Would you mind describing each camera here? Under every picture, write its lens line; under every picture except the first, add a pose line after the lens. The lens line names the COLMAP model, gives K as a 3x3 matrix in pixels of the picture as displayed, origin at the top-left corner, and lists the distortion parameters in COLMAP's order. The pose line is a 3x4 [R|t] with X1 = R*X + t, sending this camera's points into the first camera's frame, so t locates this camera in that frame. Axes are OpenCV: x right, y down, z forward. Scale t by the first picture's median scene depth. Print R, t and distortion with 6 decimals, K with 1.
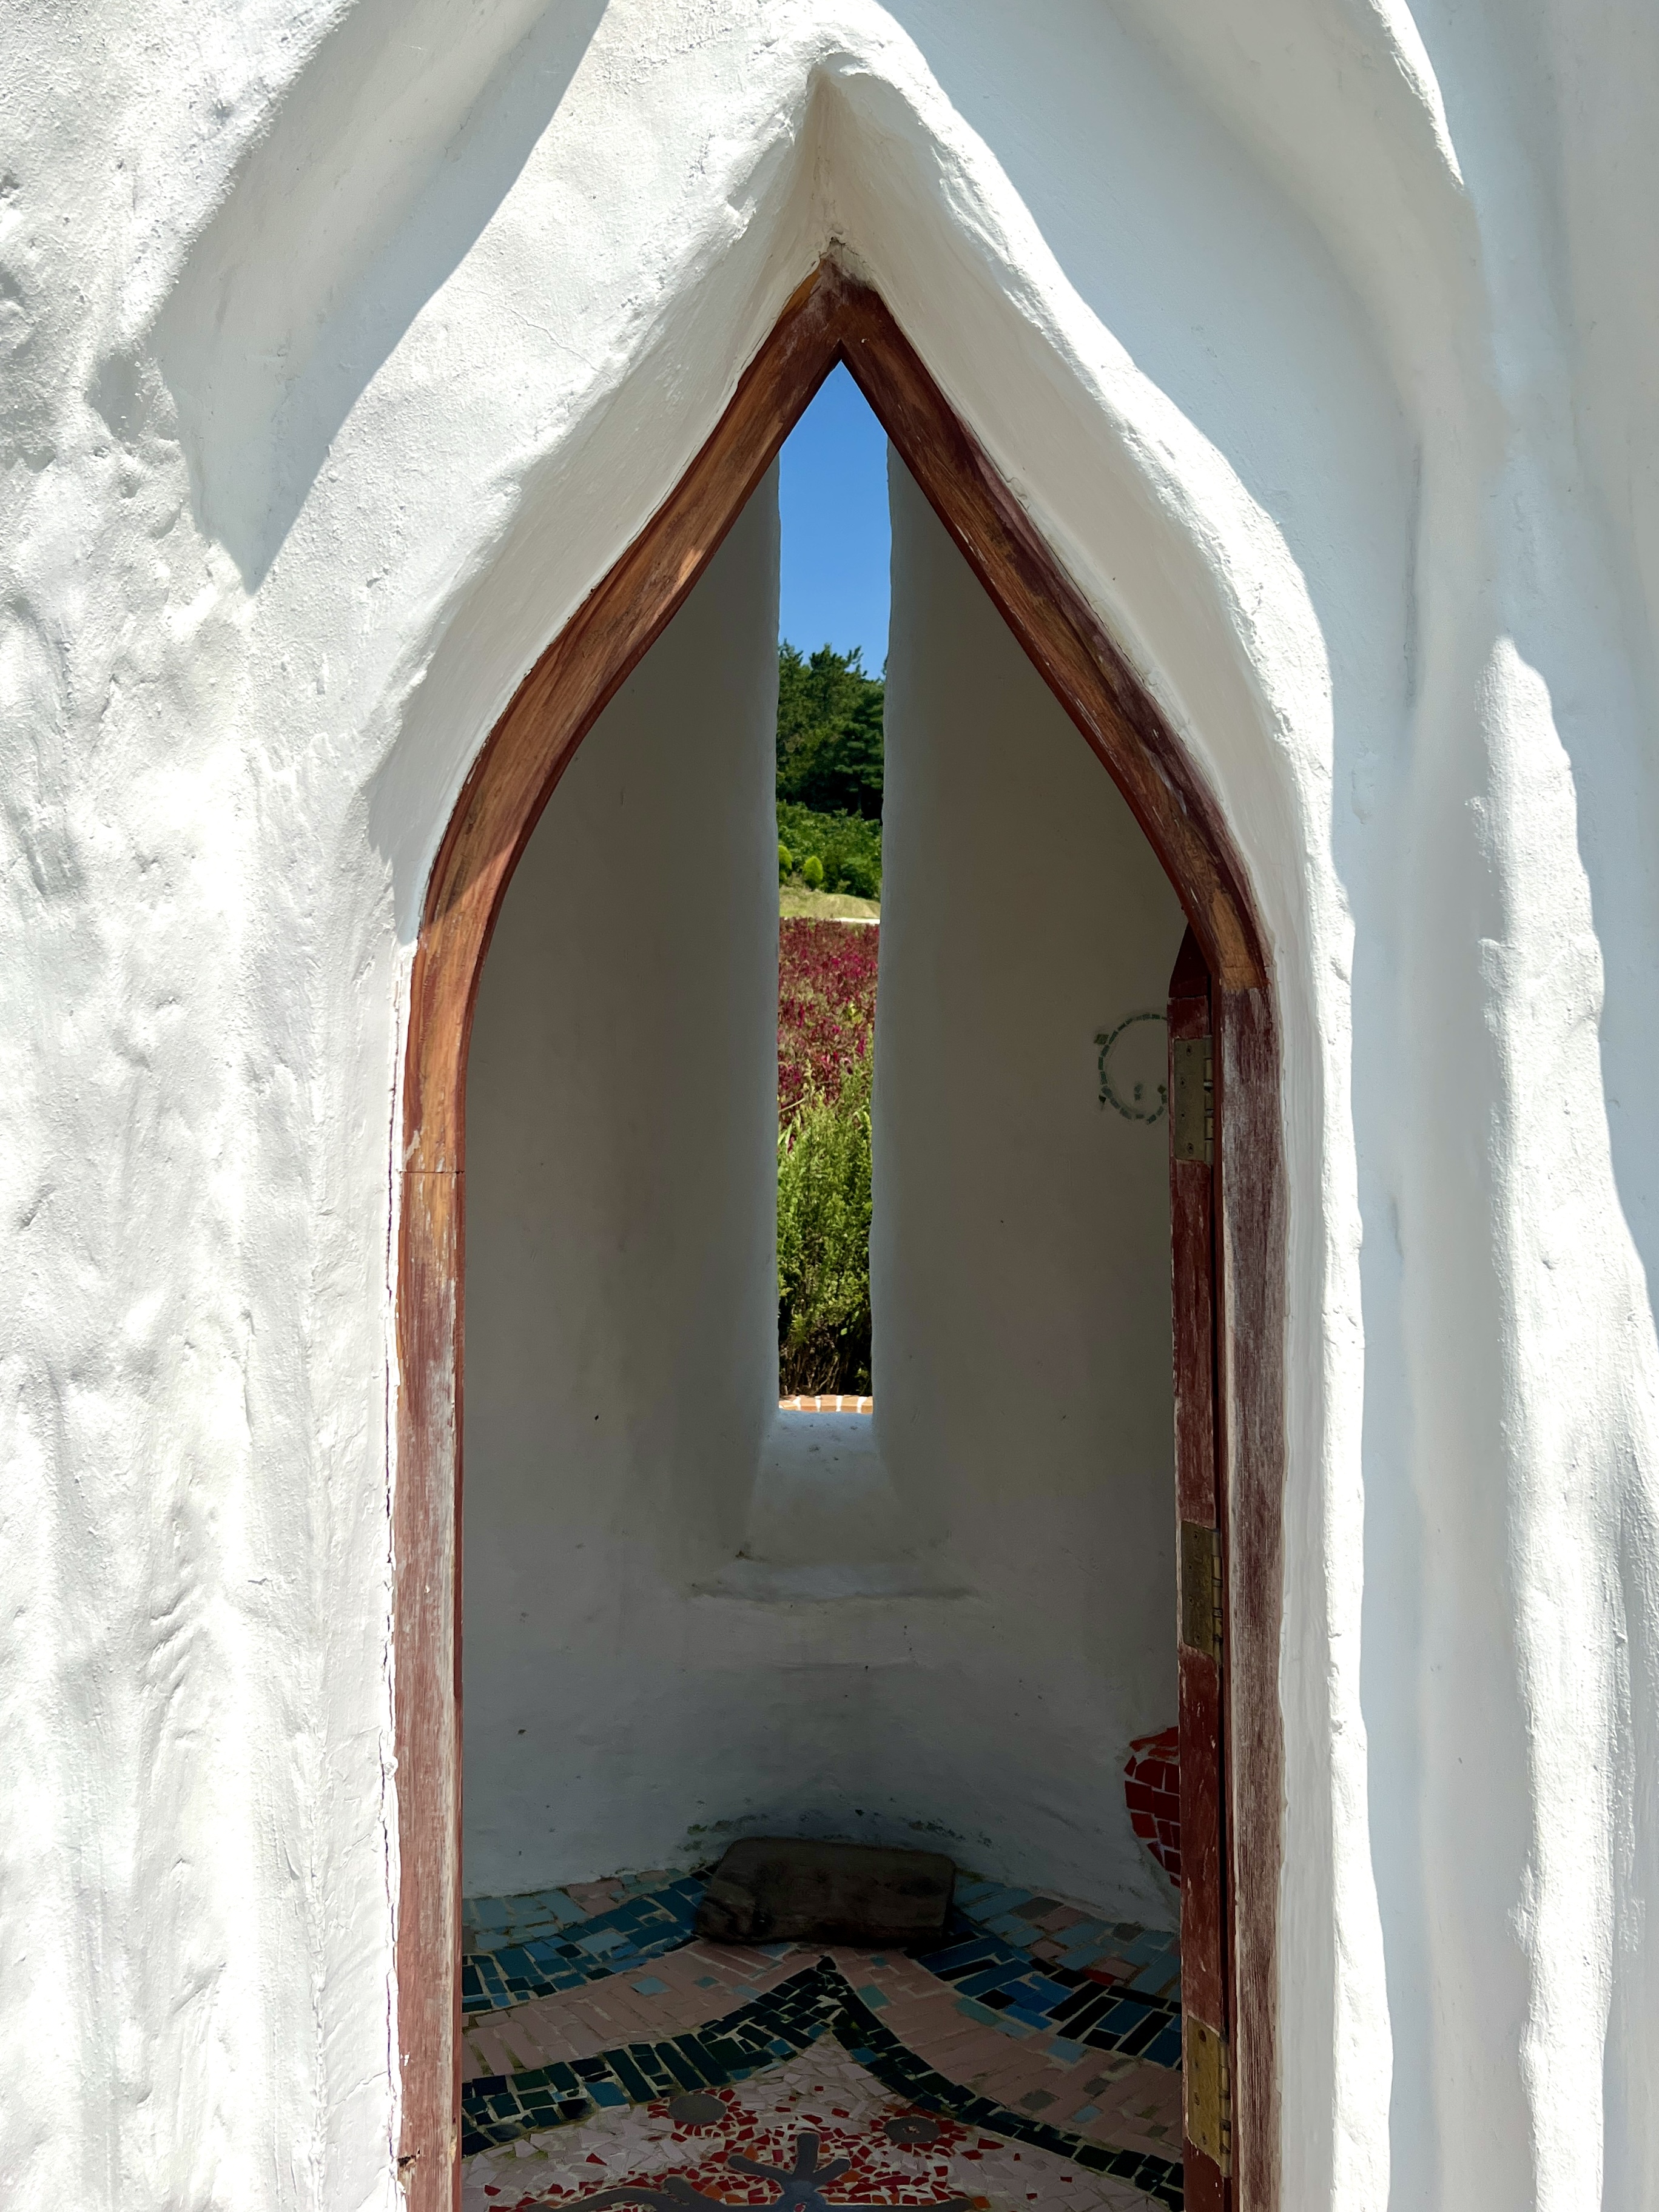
lens RADIAL K [[1689.0, 0, 814.7], [0, 1689.0, 1100.2], [0, 0, 1]] dist [-0.033587, -0.006517]
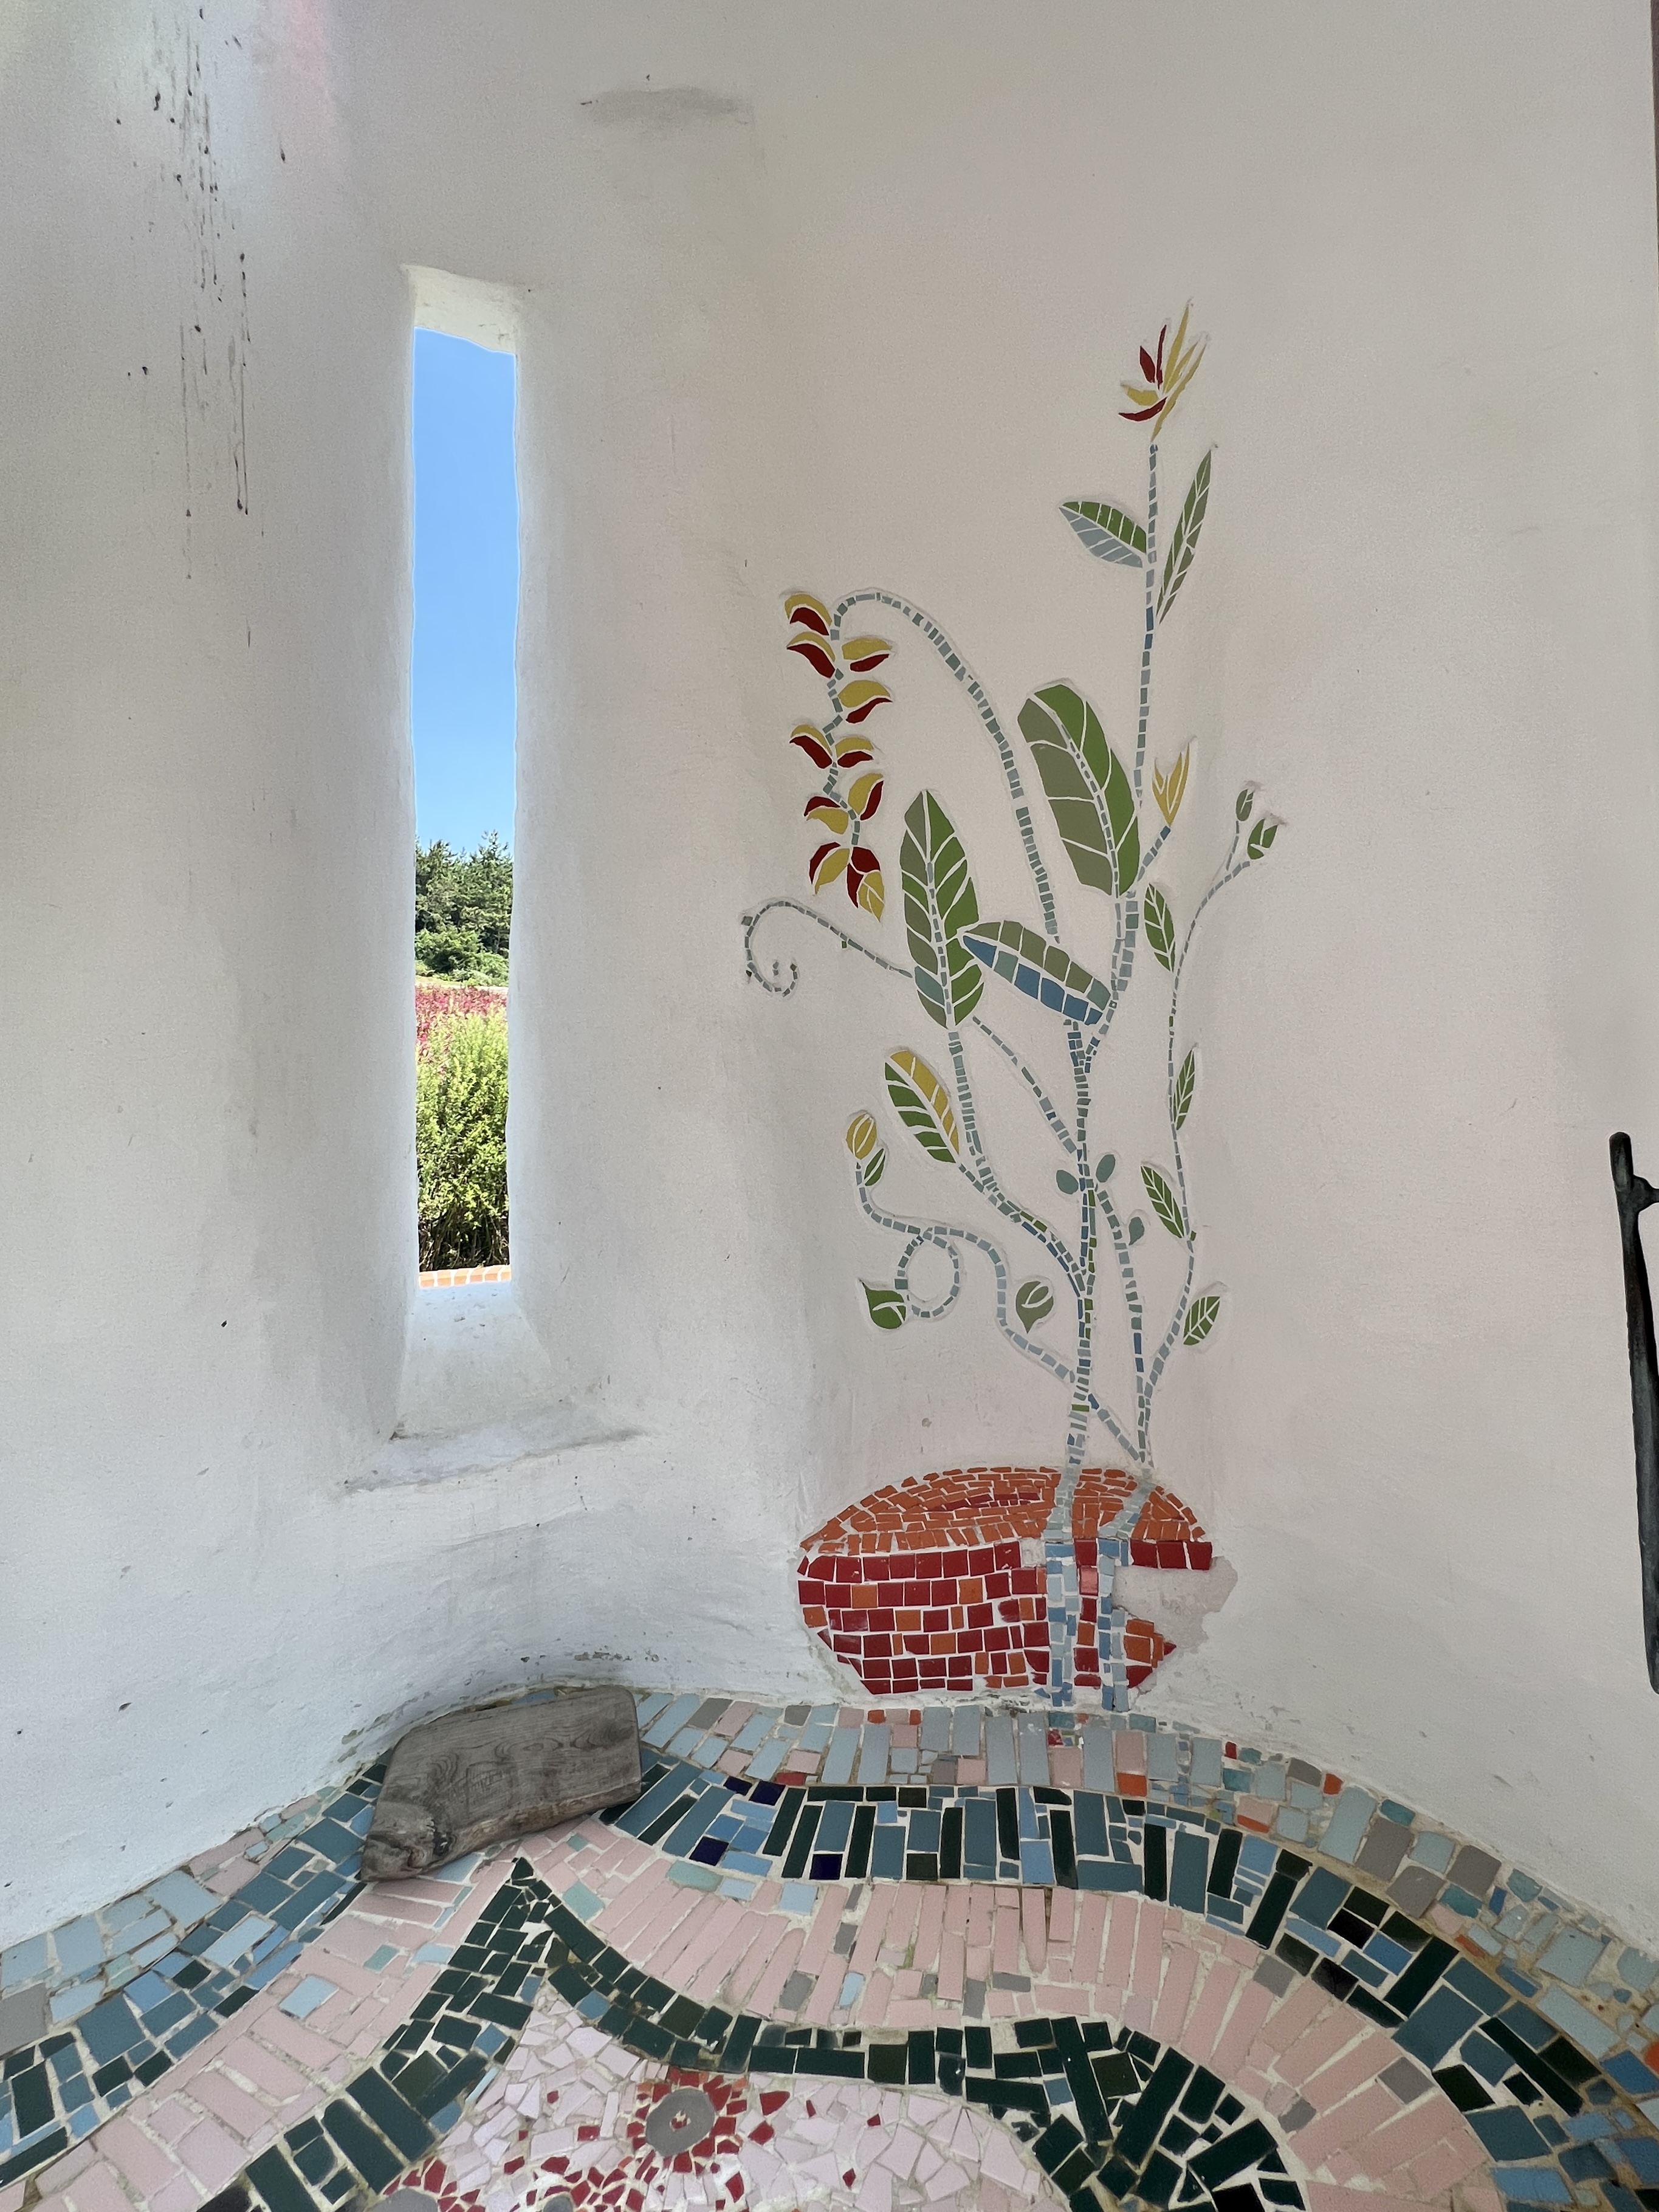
lens RADIAL K [[896.8, 0, 831.4], [0, 896.8, 1053.3], [0, 0, 1]] dist [0.001156, 0.000015]
pose [[0.889447, -0.020748, 0.456567, -0.059849], [0.040056, 0.998664, -0.032651, 0.077059], [-0.455279, 0.047330, 0.889090, 0.445549]]
